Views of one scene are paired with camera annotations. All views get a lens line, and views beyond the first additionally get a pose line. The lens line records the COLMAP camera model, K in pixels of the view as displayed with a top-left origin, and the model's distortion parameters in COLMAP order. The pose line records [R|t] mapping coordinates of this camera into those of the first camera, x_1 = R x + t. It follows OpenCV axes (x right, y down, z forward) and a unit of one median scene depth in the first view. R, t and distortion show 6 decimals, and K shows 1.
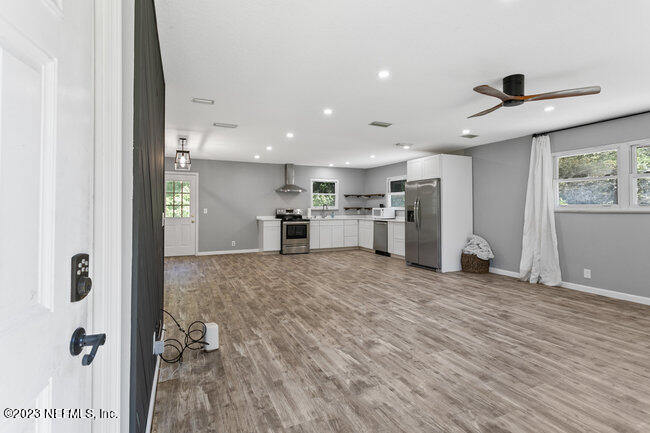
lens RADIAL K [[315.5, 0, 323.1], [0, 315.5, 206.4], [0, 0, 1]] dist [-0.000176, 0.001016]
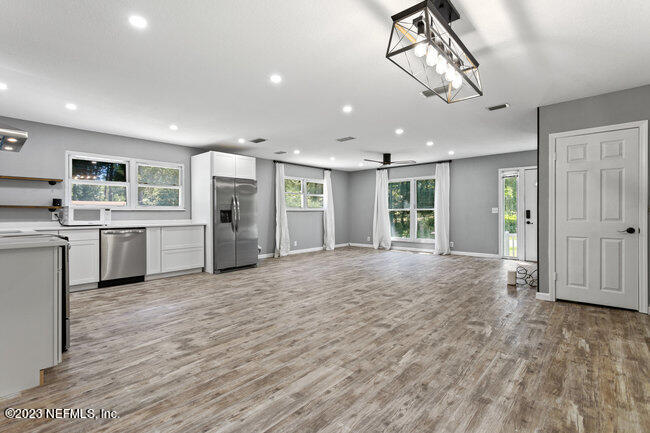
lens RADIAL K [[303.8, 0, 325.0], [0, 303.8, 216.5], [0, 0, 1]] dist [0.000513, 0.000134]
pose [[-0.403005, -0.010756, 0.915135, -0.881539], [-0.001997, 0.999939, 0.010874, 0.030584], [-0.915196, 0.002555, -0.403002, 1.563867]]
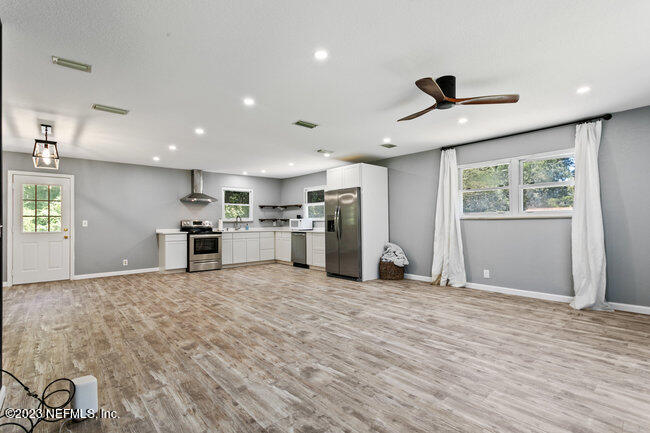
lens RADIAL K [[310.4, 0, 324.7], [0, 310.4, 221.0], [0, 0, 1]] dist [-0.001175, -0.000016]
pose [[0.957825, -0.008551, 0.287226, -0.026271], [0.008312, 0.999963, 0.002052, 0.019219], [-0.287233, 0.000422, 0.957861, 0.115876]]
